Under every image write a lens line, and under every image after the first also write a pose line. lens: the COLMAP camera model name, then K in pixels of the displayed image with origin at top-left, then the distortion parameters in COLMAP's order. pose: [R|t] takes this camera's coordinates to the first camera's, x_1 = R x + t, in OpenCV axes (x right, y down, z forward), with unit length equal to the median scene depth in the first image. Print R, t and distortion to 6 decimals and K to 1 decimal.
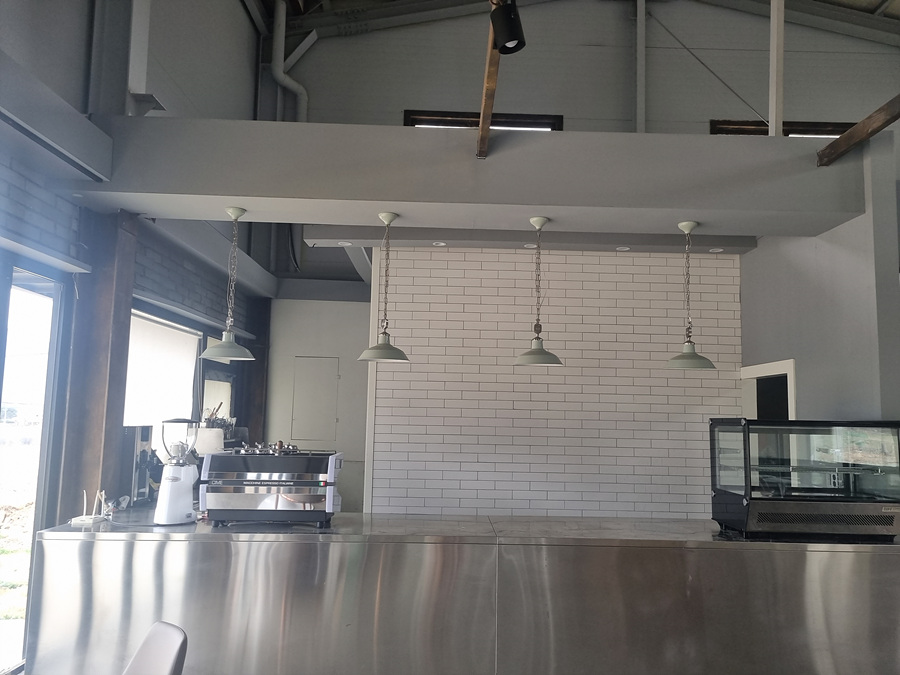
lens RADIAL K [[677.0, 0, 465.2], [0, 677.0, 339.1], [0, 0, 1]] dist [0.052693, -0.039934]
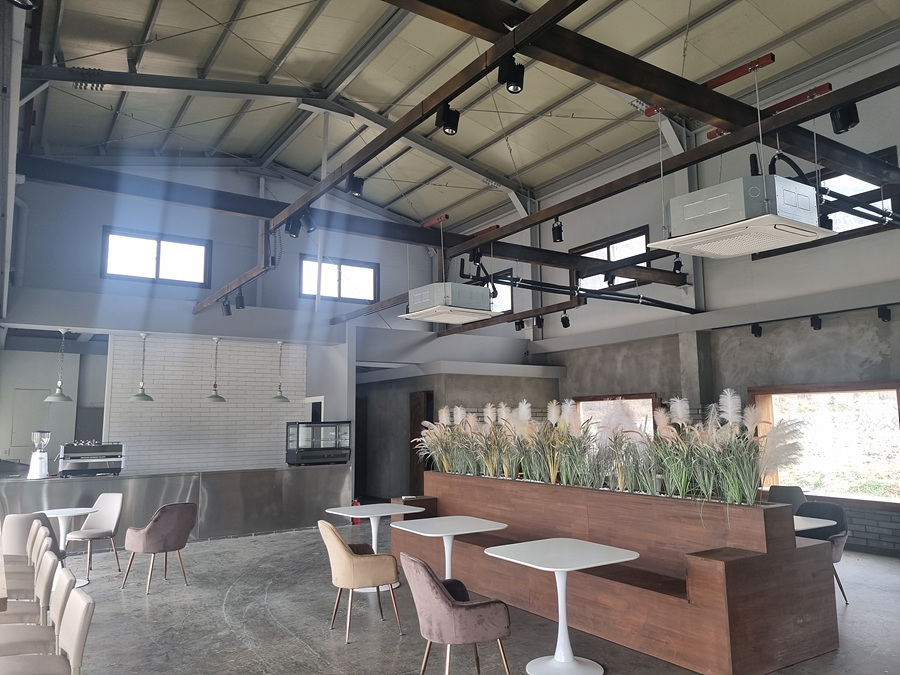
lens RADIAL K [[677.0, 0, 465.2], [0, 677.0, 339.1], [0, 0, 1]] dist [0.052693, -0.039934]
pose [[0.845973, 0.033293, 0.532186, -0.415673], [-0.028528, 0.999445, -0.017175, -0.160602], [-0.532463, -0.000653, 0.846453, -1.430321]]
